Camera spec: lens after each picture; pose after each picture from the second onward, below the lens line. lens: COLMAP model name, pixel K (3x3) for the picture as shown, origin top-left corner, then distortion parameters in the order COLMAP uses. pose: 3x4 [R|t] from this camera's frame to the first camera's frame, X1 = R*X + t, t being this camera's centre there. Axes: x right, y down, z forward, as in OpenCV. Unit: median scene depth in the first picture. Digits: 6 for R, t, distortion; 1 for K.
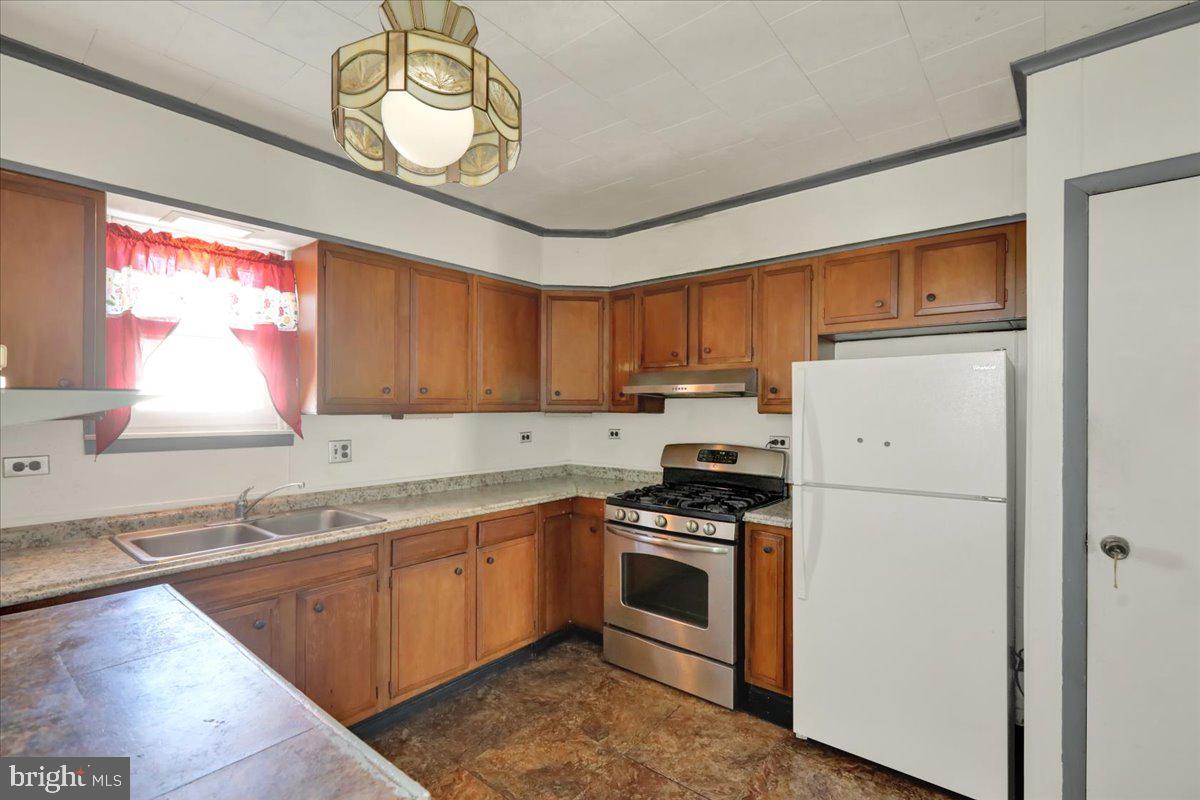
lens RADIAL K [[547.1, 0, 598.8], [0, 547.1, 401.8], [0, 0, 1]] dist [-0.002433, -0.000146]
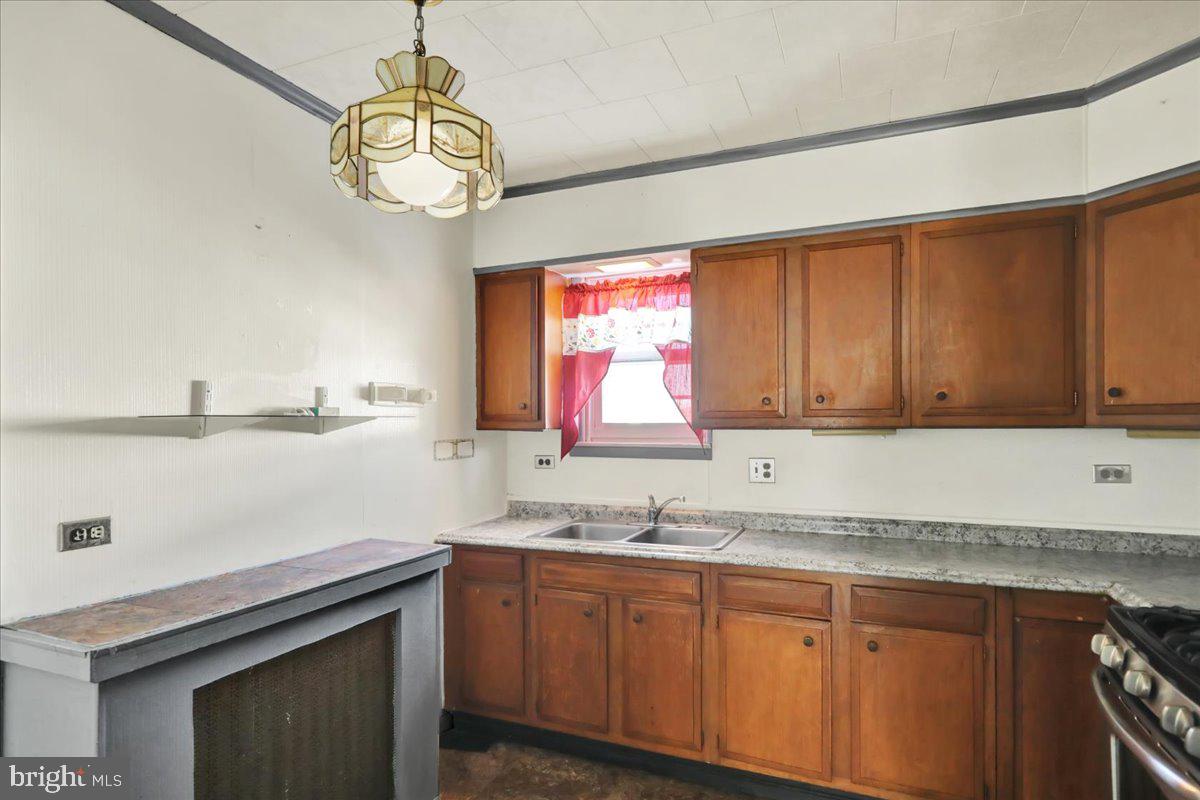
lens RADIAL K [[649.8, 0, 597.3], [0, 649.8, 412.9], [0, 0, 1]] dist [0.010680, 0.001187]
pose [[0.286212, -0.013109, -0.958077, 0.535763], [0.016244, 0.999829, -0.008827, 0.001923], [0.958029, -0.013037, 0.286376, 0.492429]]
